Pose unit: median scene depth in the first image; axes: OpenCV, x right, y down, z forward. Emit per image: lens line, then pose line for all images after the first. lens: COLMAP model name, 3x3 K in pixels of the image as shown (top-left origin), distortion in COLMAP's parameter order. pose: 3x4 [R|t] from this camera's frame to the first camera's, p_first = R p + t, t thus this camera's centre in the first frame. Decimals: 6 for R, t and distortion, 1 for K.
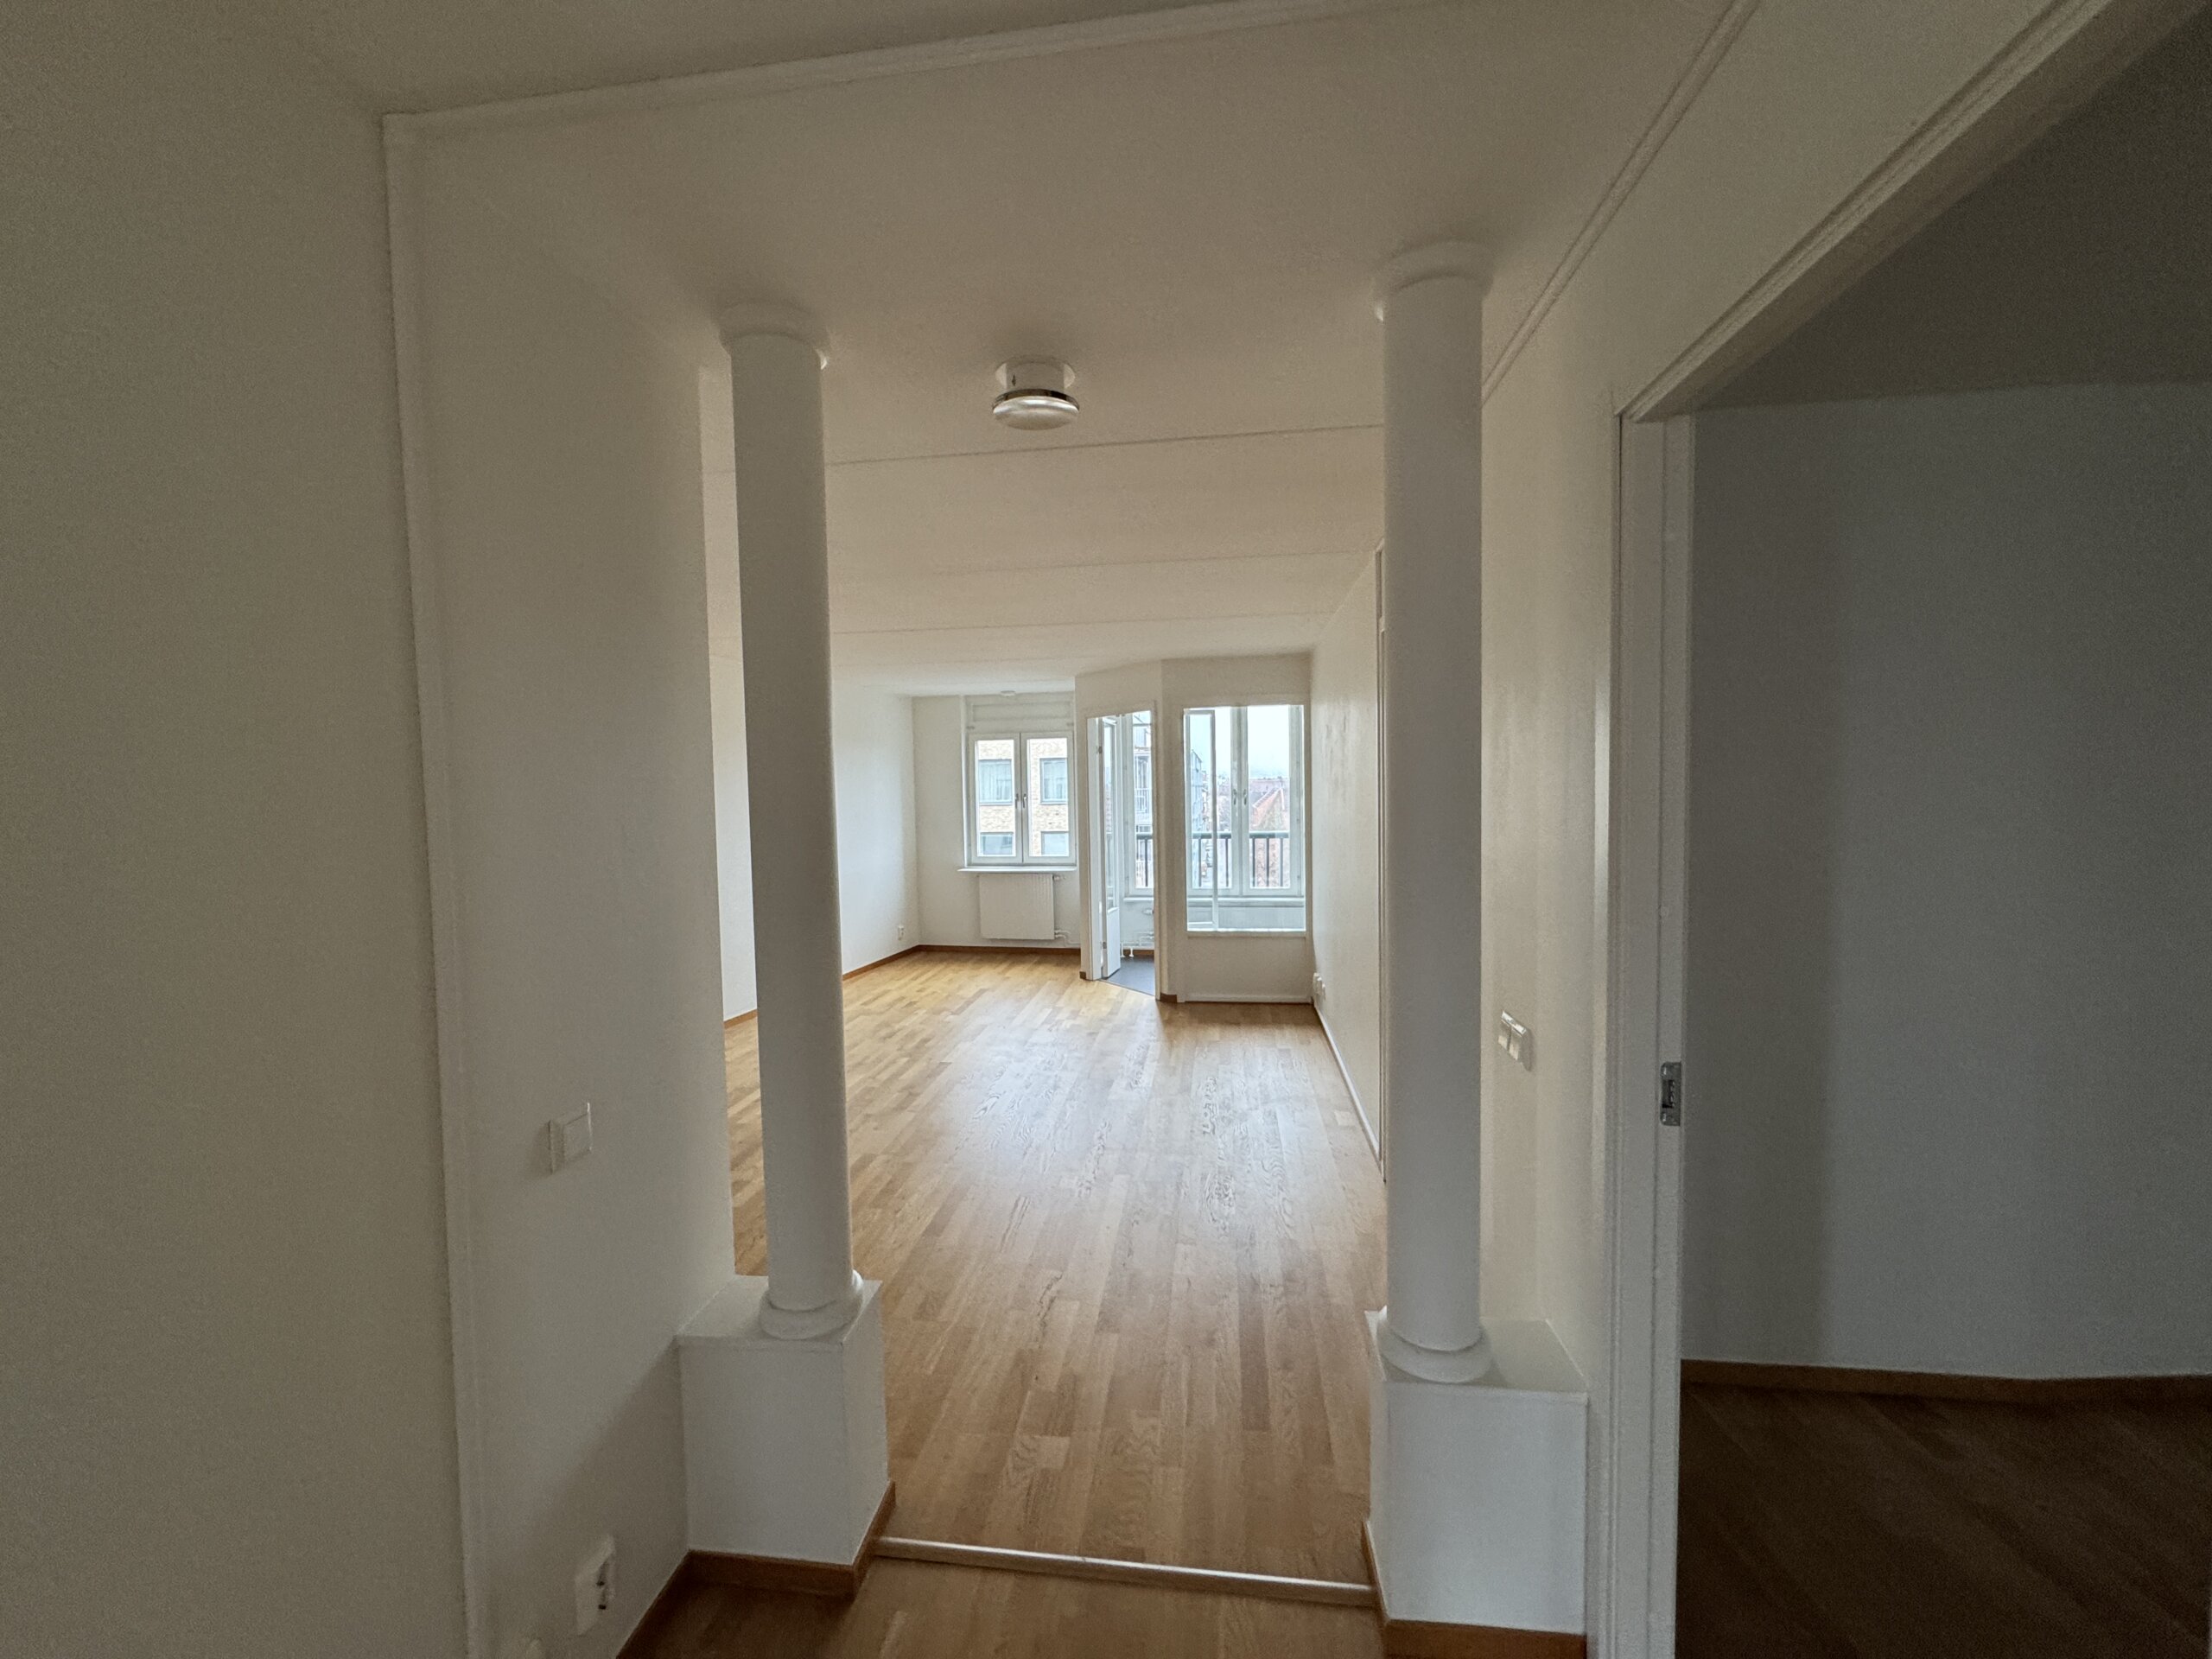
lens RADIAL K [[878.2, 0, 1104.3], [0, 878.2, 836.5], [0, 0, 1]] dist [0.000449, 0.000163]
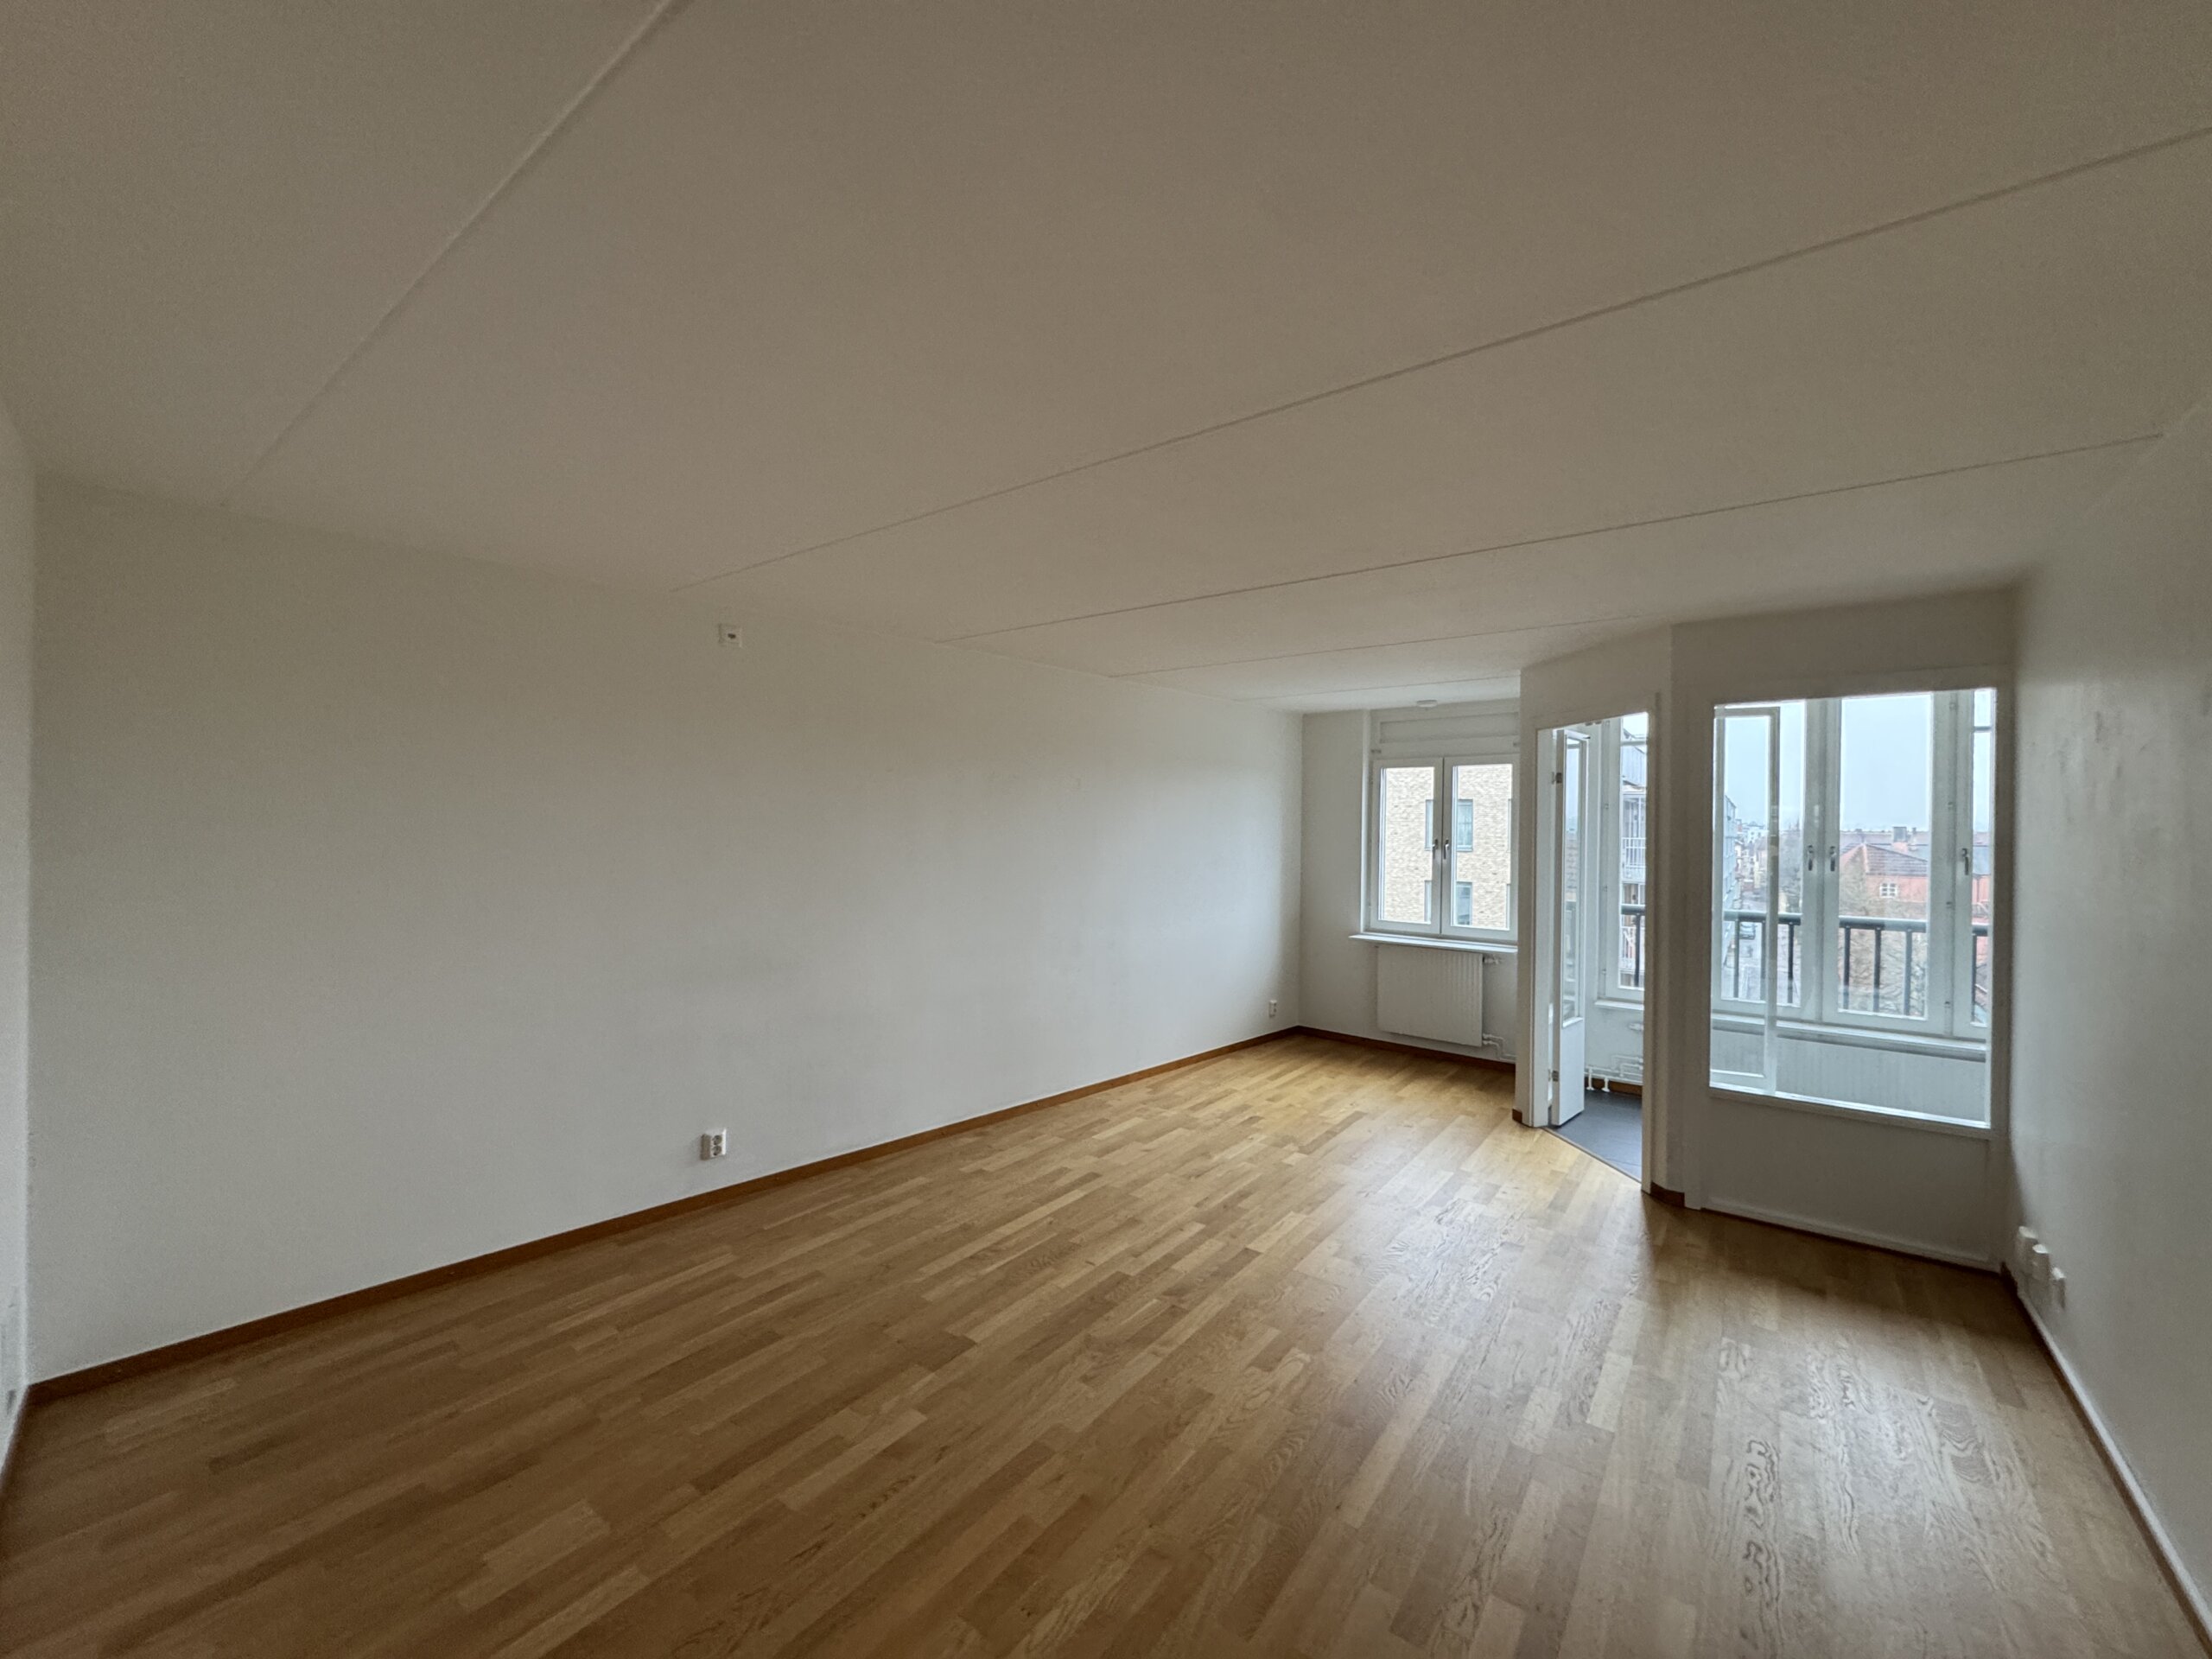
lens RADIAL K [[878.2, 0, 1104.3], [0, 878.2, 836.5], [0, 0, 1]] dist [0.000449, 0.000163]
pose [[0.871178, 0.033748, -0.489807, 0.022103], [-0.055878, 0.997968, -0.030626, -0.015290], [0.487778, 0.054050, 0.871293, 0.257794]]
